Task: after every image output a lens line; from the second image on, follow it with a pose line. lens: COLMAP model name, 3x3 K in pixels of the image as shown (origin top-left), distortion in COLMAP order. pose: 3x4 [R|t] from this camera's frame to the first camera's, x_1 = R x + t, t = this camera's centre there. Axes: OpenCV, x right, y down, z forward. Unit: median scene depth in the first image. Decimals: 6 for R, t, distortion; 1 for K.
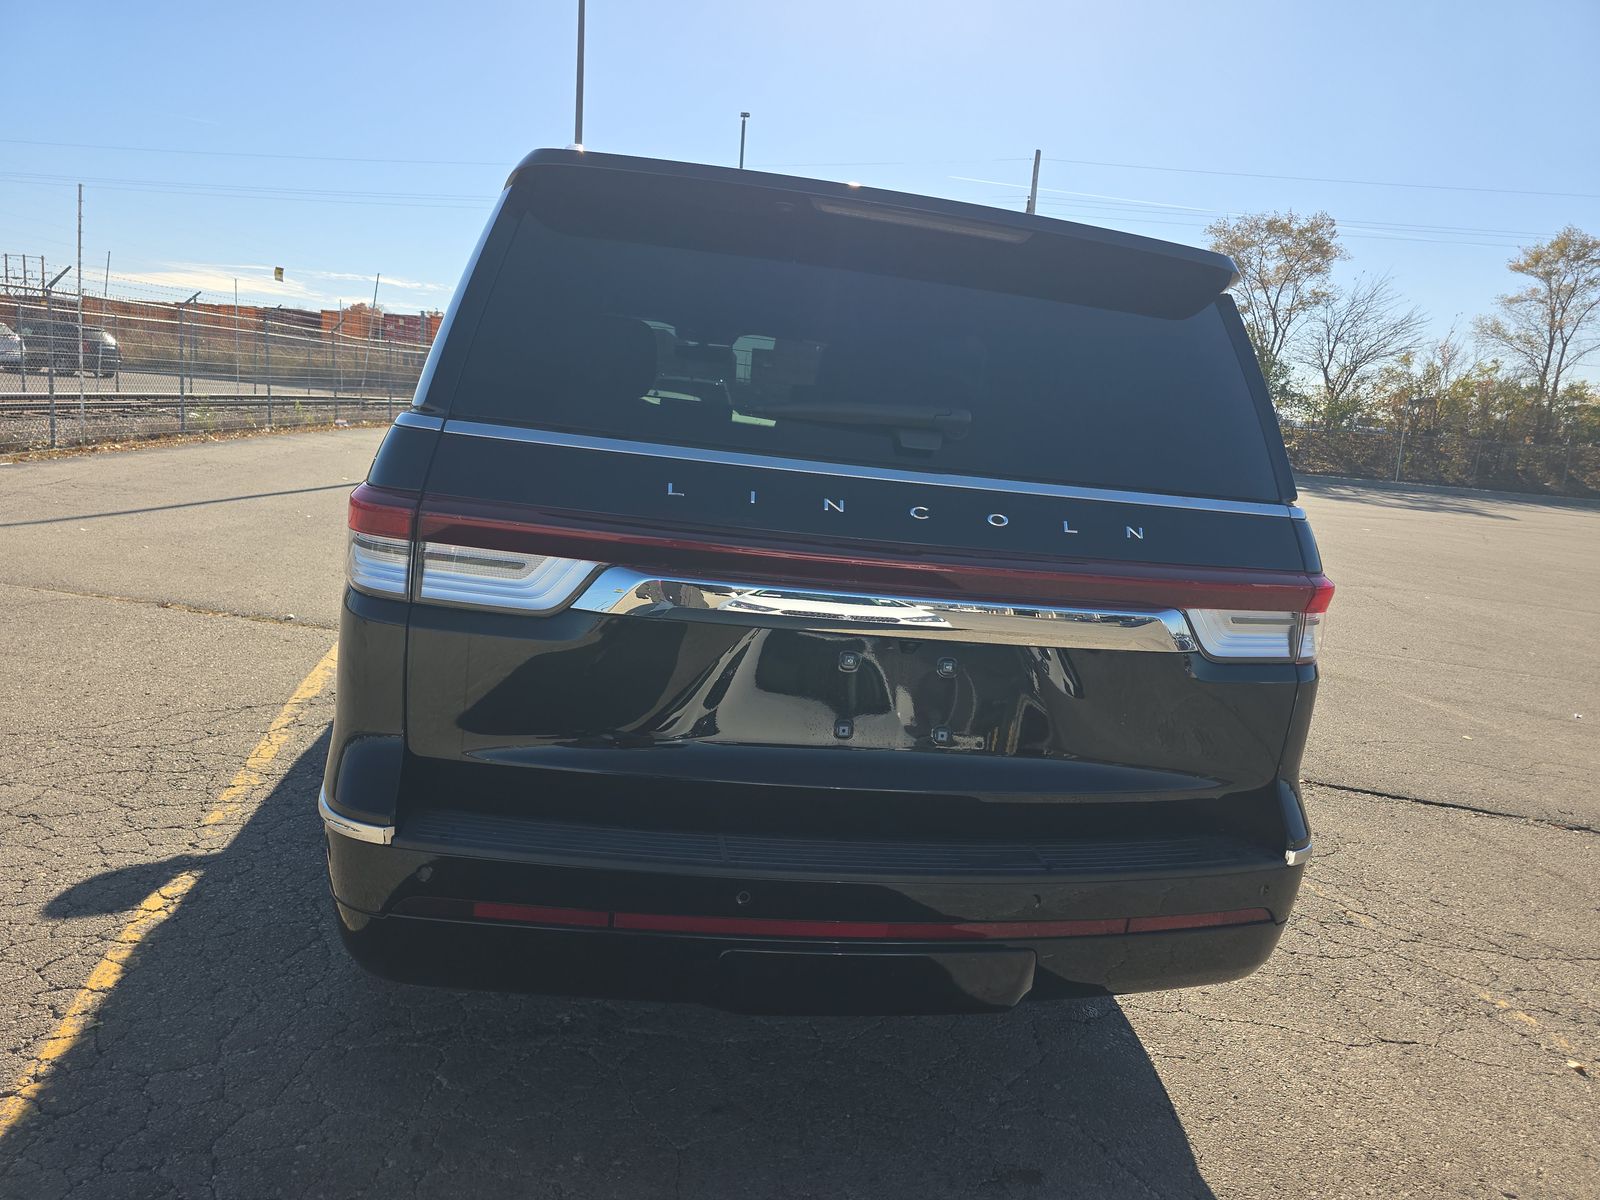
lens RADIAL K [[1072.4, 0, 800.0], [0, 1072.4, 600.0], [0, 0, 1]] dist [0.004539, -0.000484]
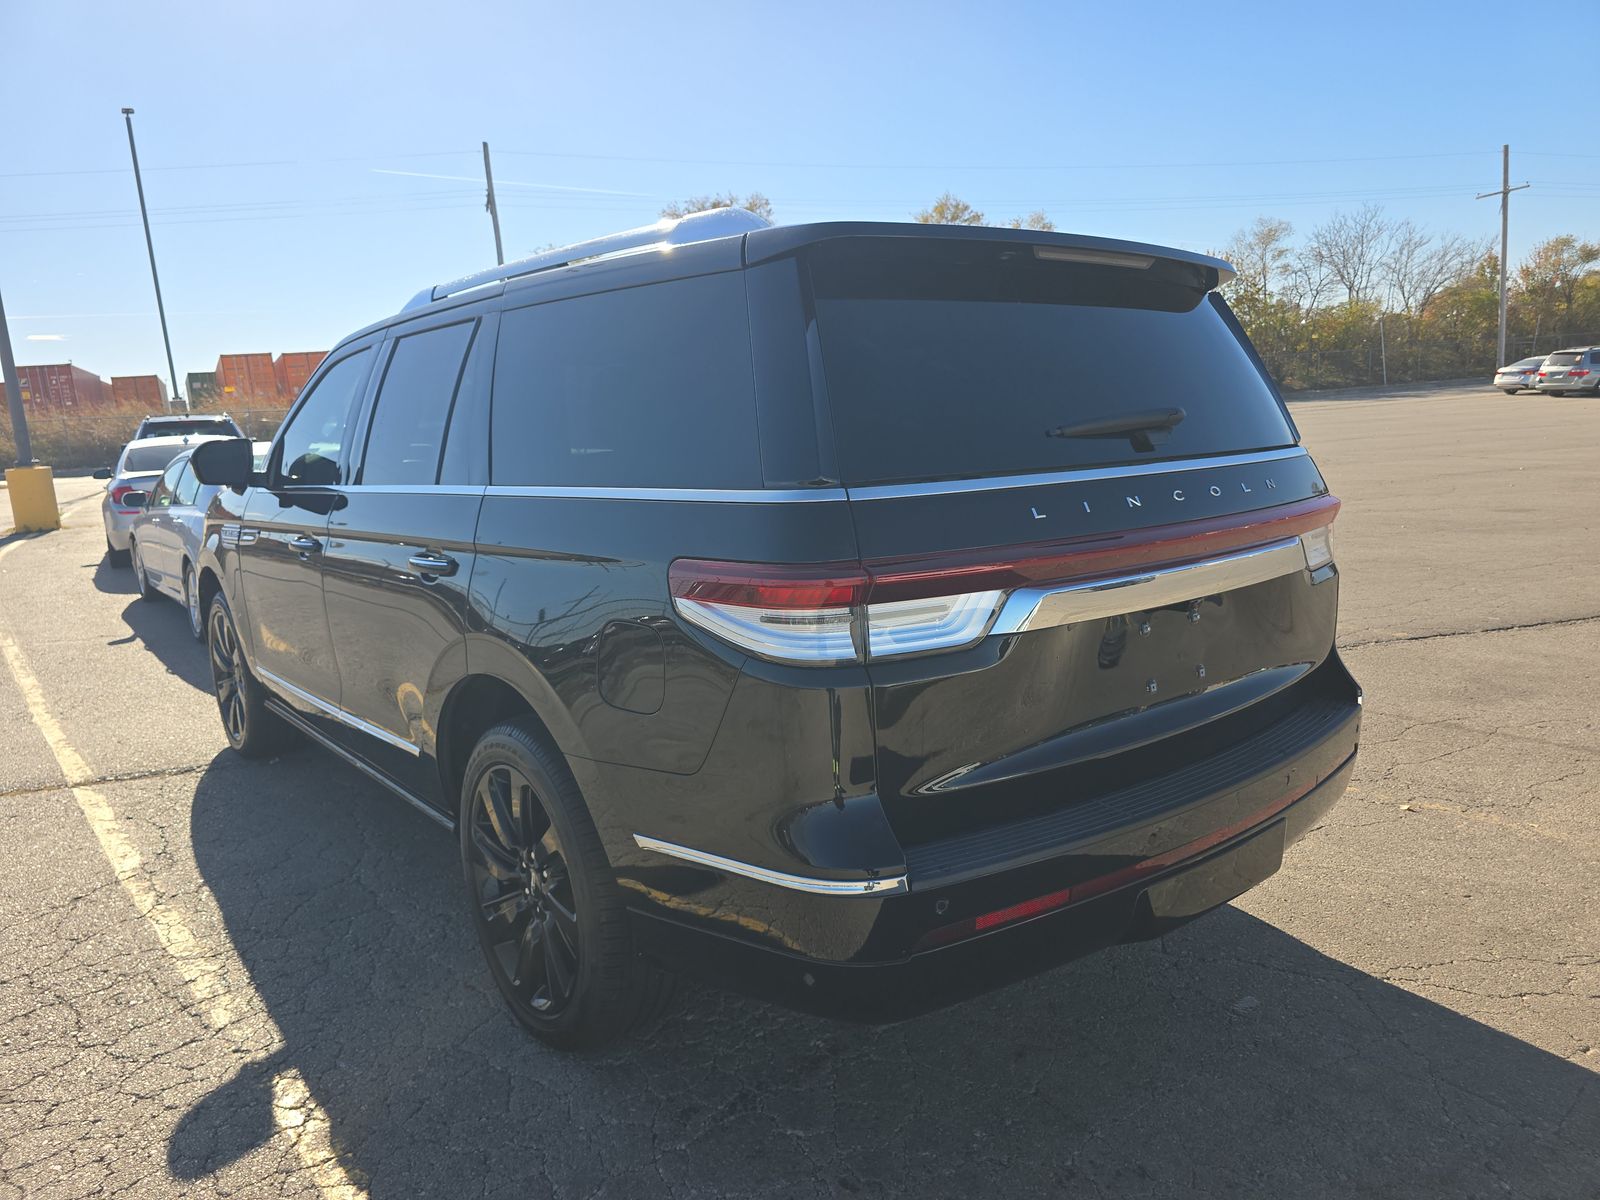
lens RADIAL K [[1075.6, 0, 800.0], [0, 1075.6, 600.0], [0, 0, 1]] dist [0.010466, 0.000558]
pose [[0.883127, -0.211007, 0.419002, -0.691692], [0.207918, 0.976675, 0.053621, -0.105089], [-0.420544, 0.039764, 0.906401, 0.058222]]
